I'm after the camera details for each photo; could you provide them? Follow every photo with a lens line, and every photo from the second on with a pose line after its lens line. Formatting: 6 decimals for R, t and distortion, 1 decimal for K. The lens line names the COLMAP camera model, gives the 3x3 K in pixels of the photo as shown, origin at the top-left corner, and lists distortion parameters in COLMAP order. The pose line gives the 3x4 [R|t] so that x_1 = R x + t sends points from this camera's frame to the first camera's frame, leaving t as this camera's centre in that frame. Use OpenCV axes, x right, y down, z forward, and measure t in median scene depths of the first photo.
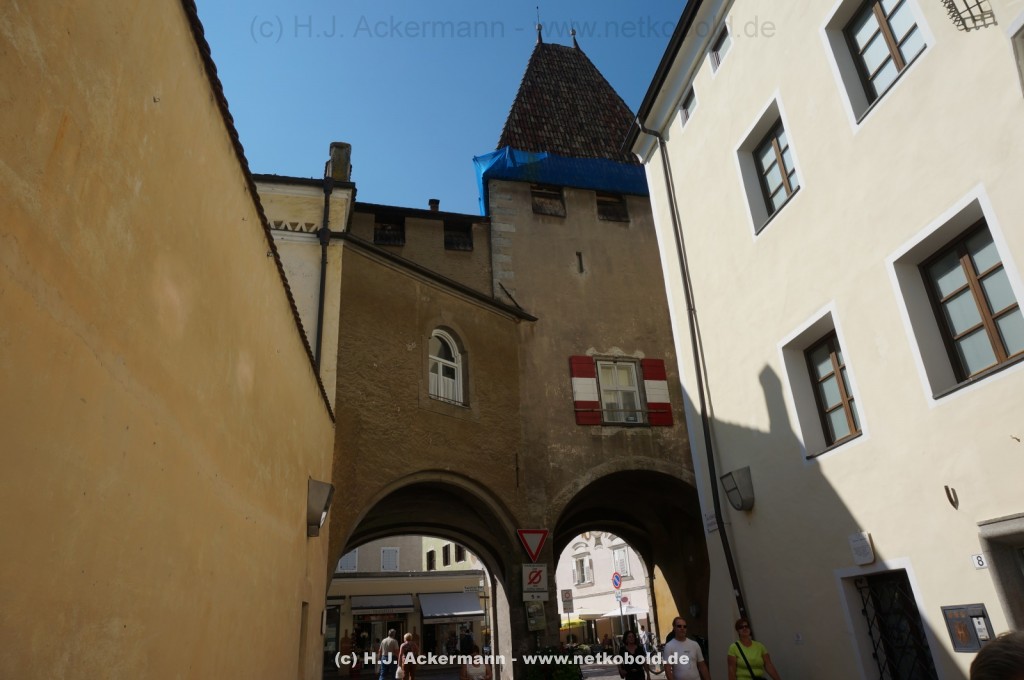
lens RADIAL K [[720.0, 0, 519.4], [0, 720.0, 340.1], [0, 0, 1]] dist [0.008356, 0.008205]
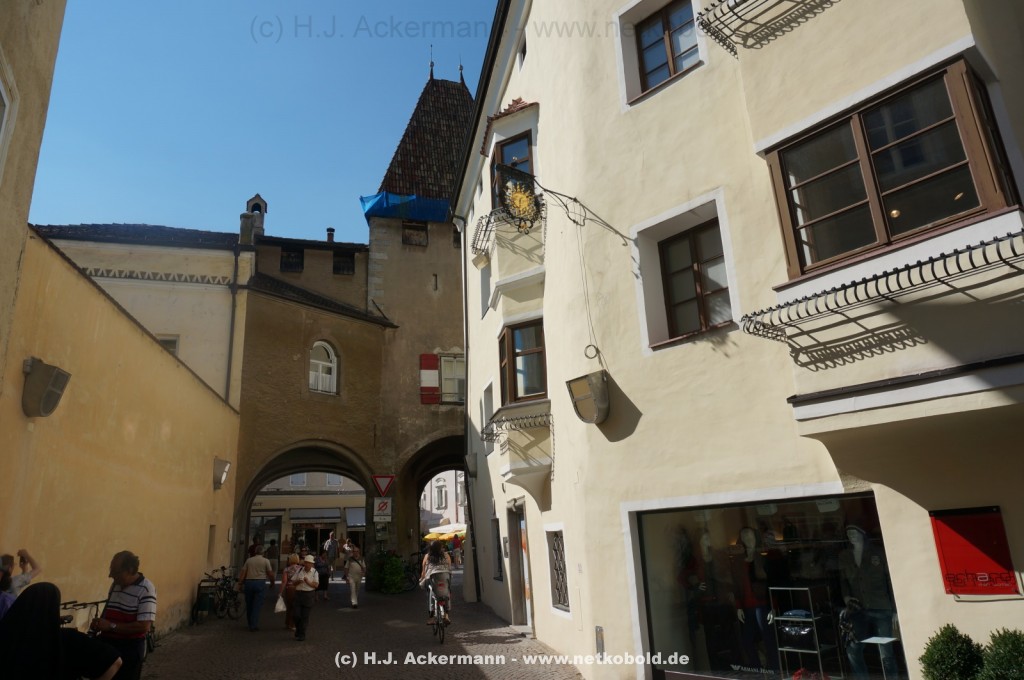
lens RADIAL K [[720.0, 0, 519.4], [0, 720.0, 340.1], [0, 0, 1]] dist [0.008356, 0.008205]
pose [[0.999023, 0.022335, 0.038140, 0.212325], [-0.026734, 0.992529, 0.119047, -0.181382], [-0.035196, -0.119951, 0.992156, -0.416071]]
